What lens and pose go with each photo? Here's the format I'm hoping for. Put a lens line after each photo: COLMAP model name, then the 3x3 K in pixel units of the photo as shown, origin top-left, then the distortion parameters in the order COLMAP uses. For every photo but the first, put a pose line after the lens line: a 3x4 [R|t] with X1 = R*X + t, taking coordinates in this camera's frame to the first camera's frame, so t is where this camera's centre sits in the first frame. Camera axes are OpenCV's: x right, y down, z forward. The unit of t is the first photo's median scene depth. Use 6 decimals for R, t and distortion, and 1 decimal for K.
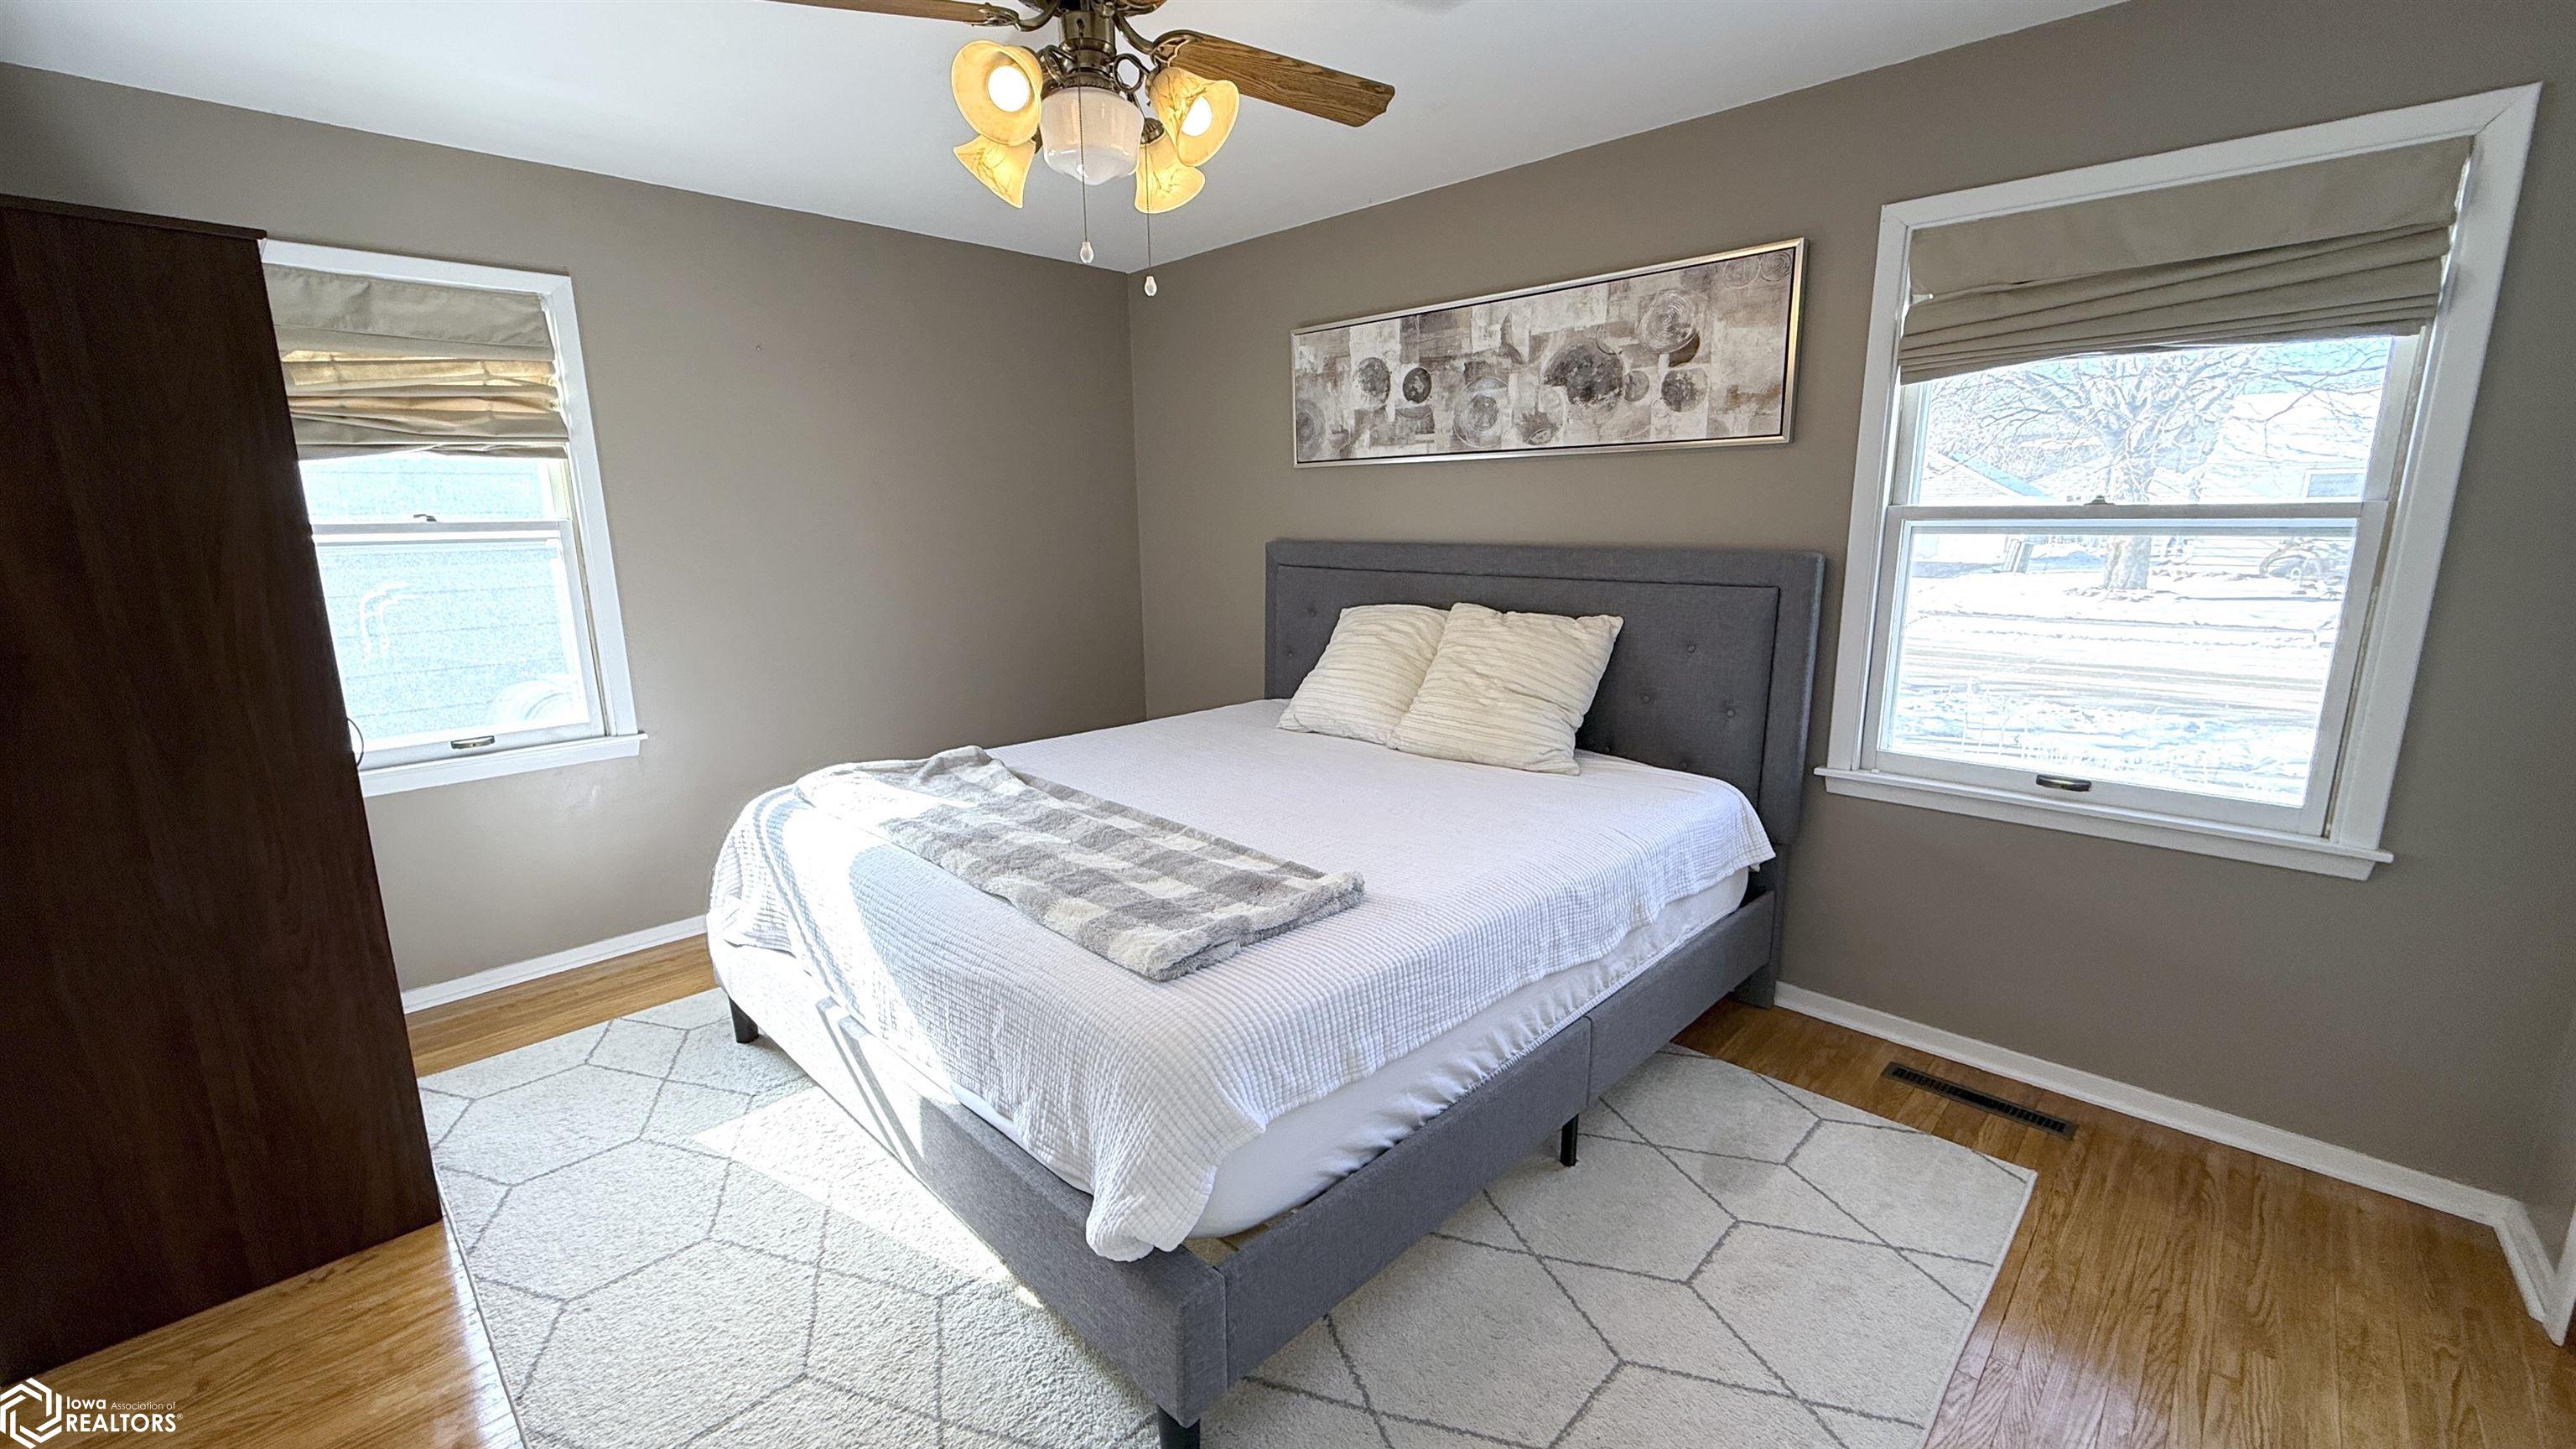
lens RADIAL K [[1023.8, 0, 1283.8], [0, 1023.8, 719.9], [0, 0, 1]] dist [-0.002369, 0.000020]
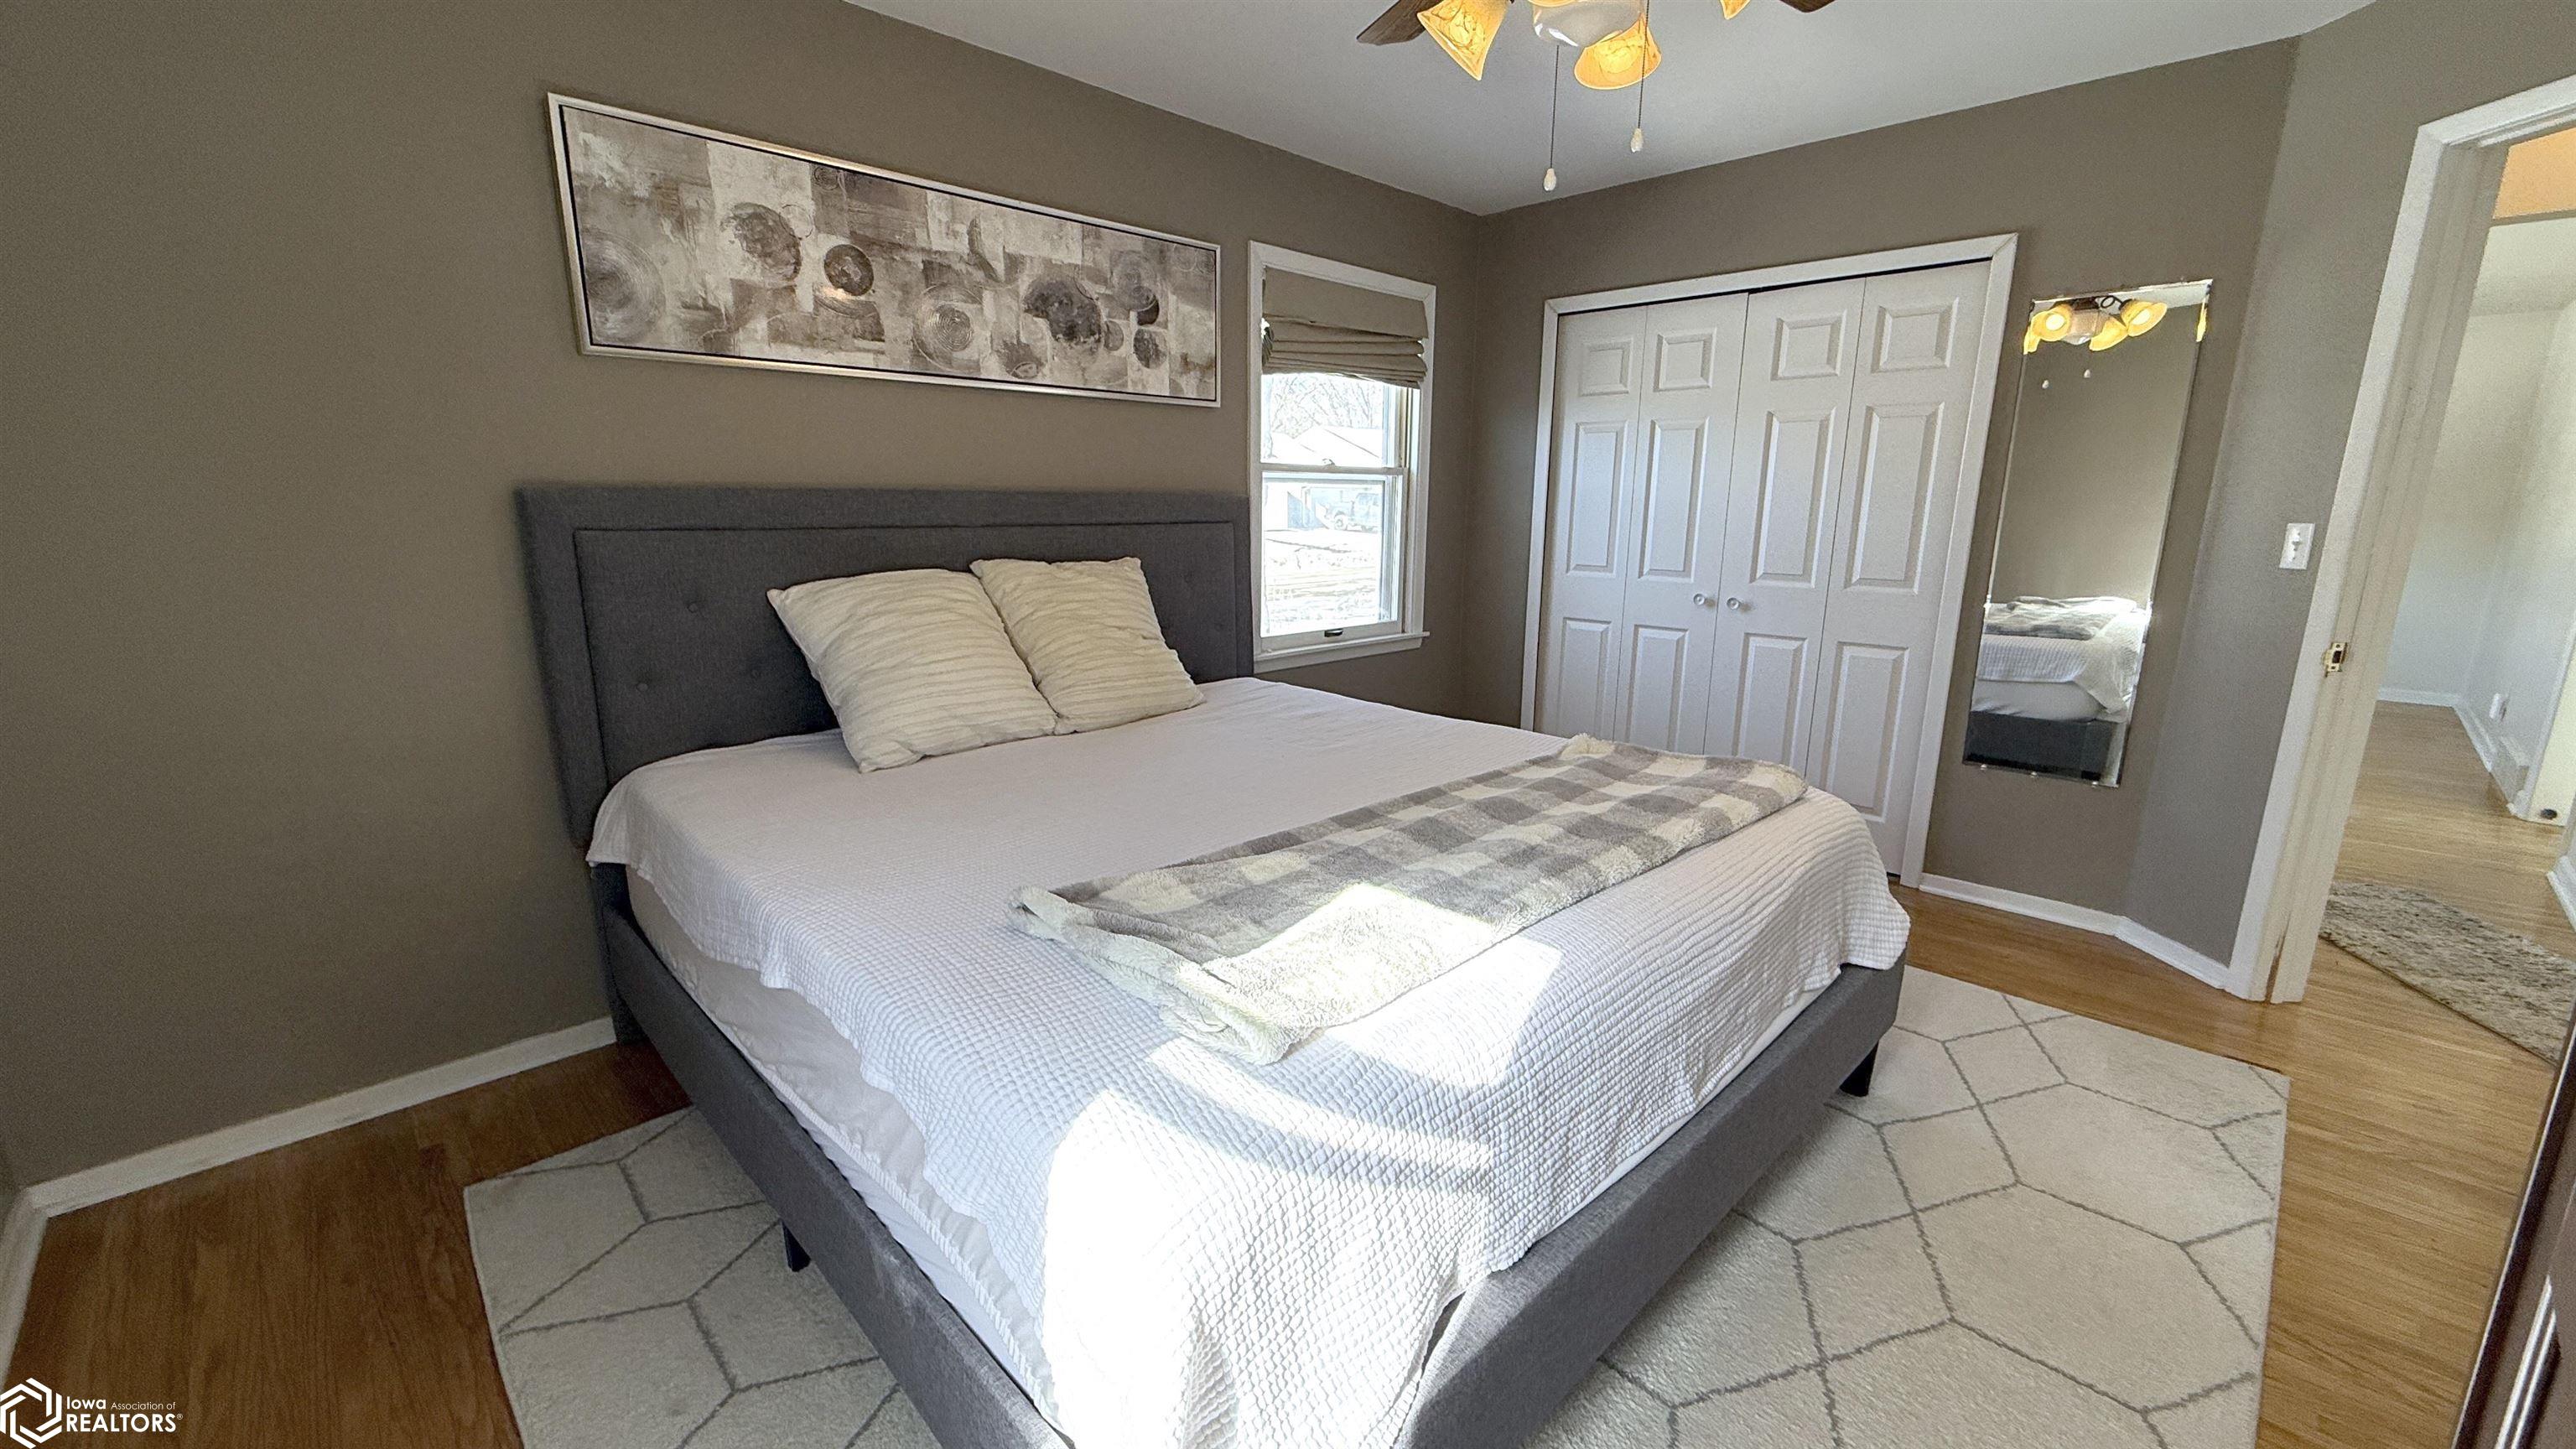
lens RADIAL K [[1023.8, 0, 1285.0], [0, 1023.8, 728.5], [0, 0, 1]] dist [-0.002369, 0.000020]
pose [[0.018778, -0.213591, 0.976743, -0.707071], [0.187657, 0.960306, 0.206389, -0.114729], [-0.982055, 0.179417, 0.058114, 0.777938]]
